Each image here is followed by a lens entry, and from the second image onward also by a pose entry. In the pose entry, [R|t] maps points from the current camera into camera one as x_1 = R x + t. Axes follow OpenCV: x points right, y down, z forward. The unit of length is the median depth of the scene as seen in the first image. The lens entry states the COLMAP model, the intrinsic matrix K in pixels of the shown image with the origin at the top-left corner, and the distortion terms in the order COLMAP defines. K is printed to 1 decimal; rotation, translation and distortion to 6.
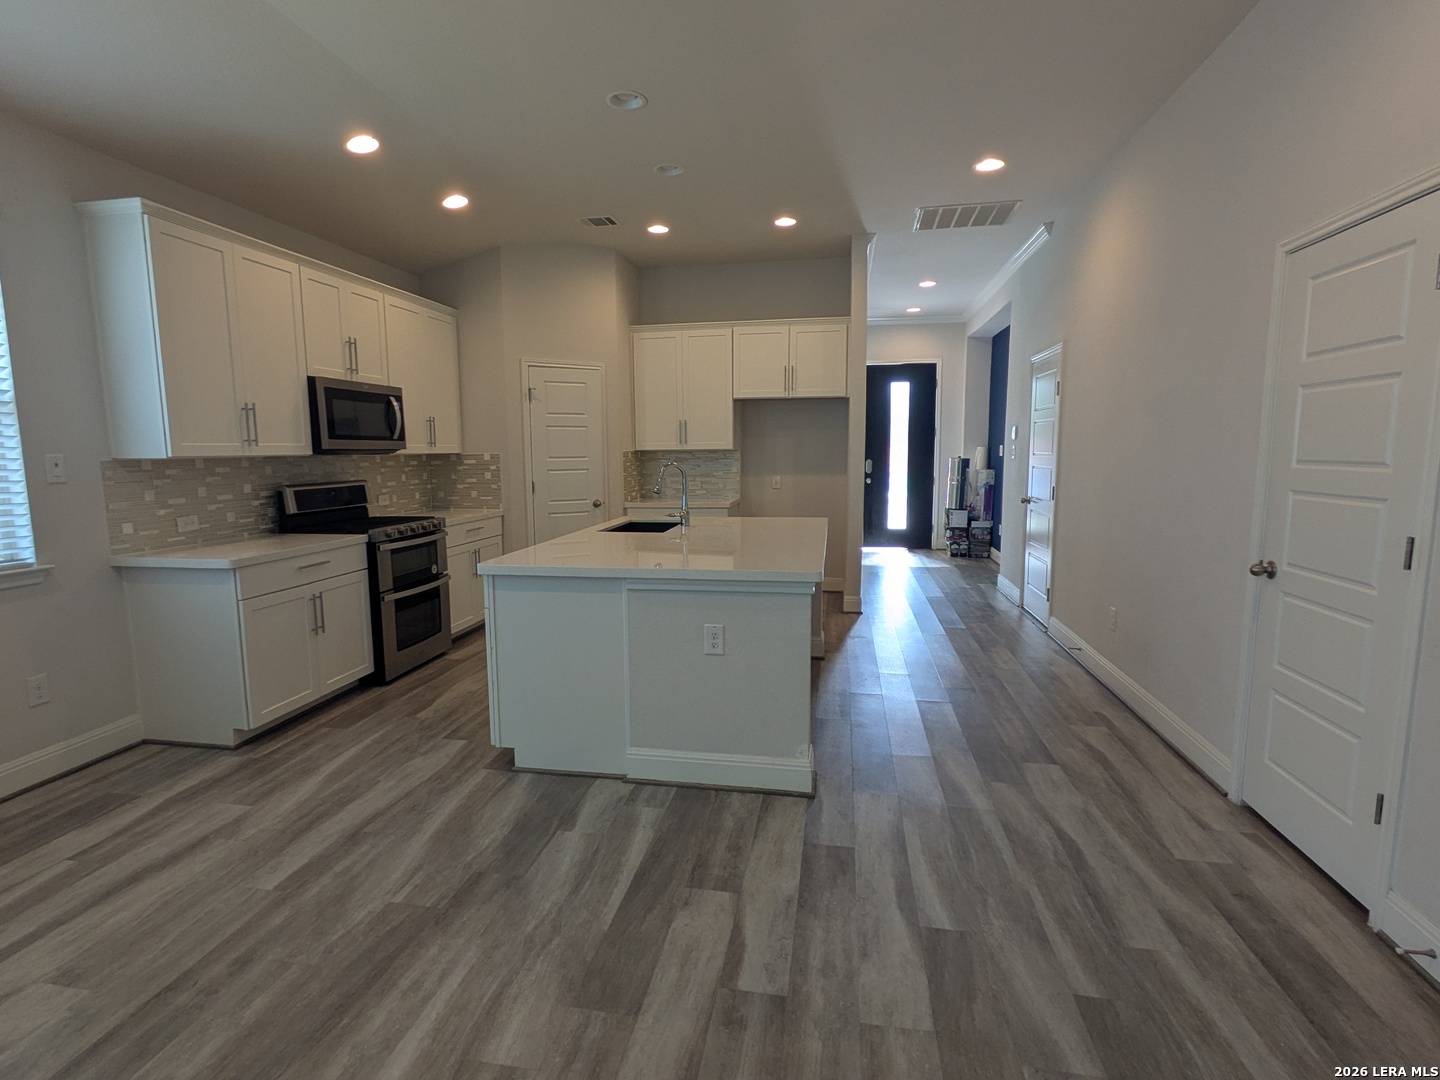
lens RADIAL K [[734.2, 0, 711.4], [0, 734.2, 544.7], [0, 0, 1]] dist [-0.013601, 0.001390]
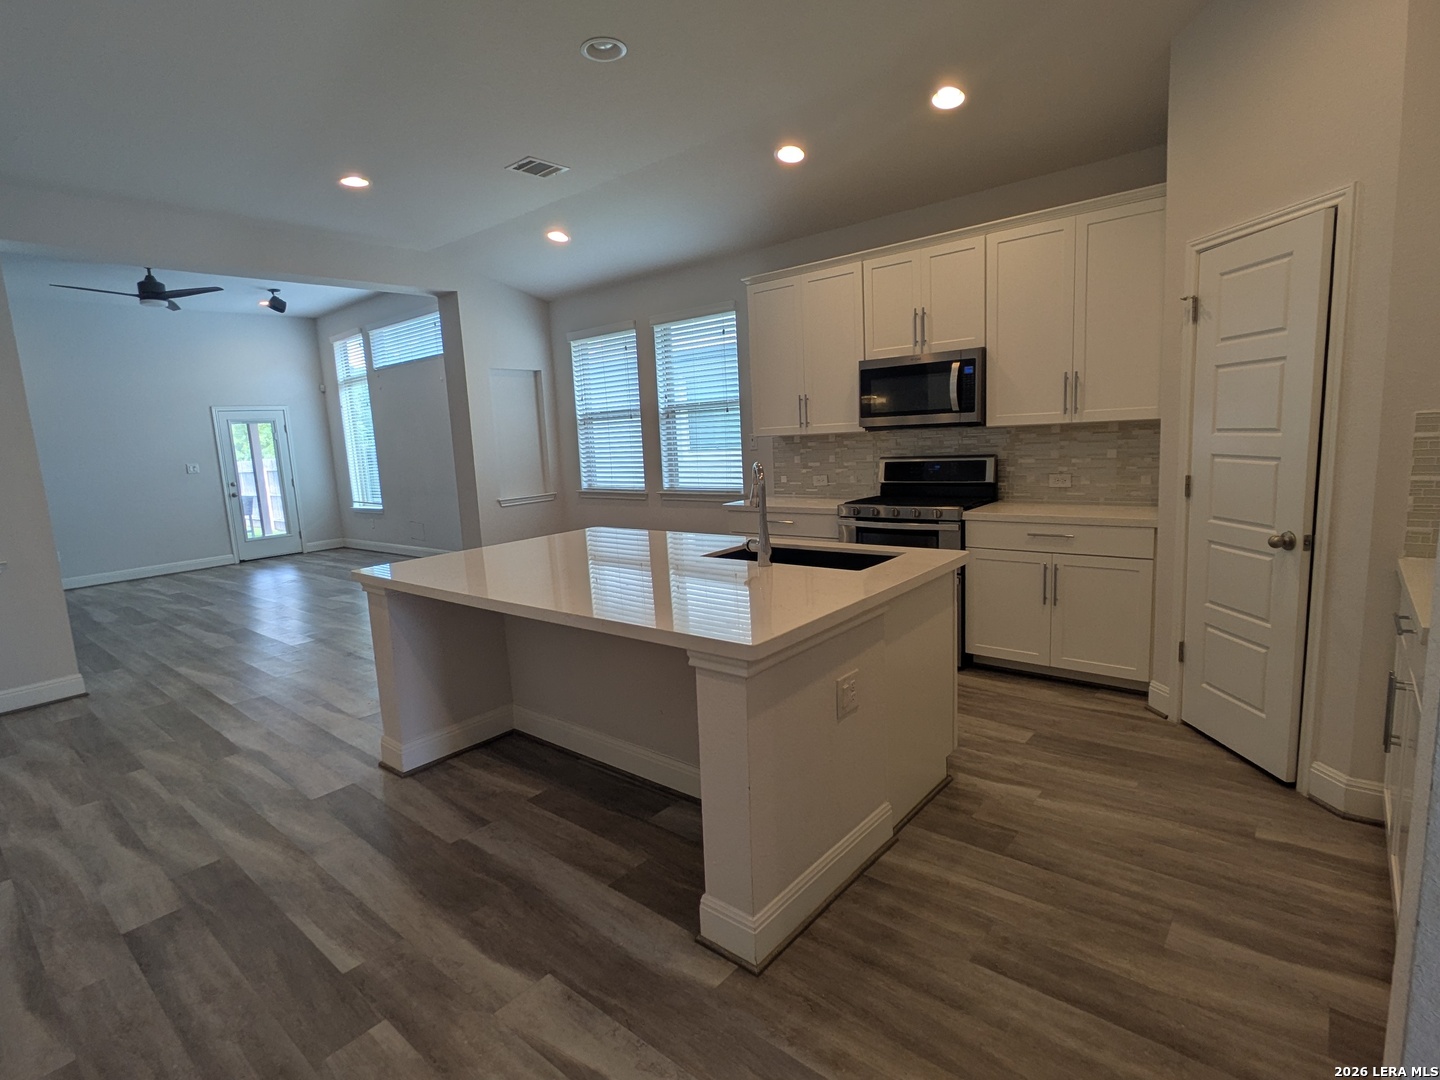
lens RADIAL K [[734.2, 0, 711.4], [0, 734.2, 544.7], [0, 0, 1]] dist [-0.013601, 0.001390]
pose [[-0.510019, 0.165504, -0.844091, 0.698043], [-0.053790, 0.973257, 0.223331, -0.242623], [0.858480, 0.159306, -0.487478, 1.730409]]
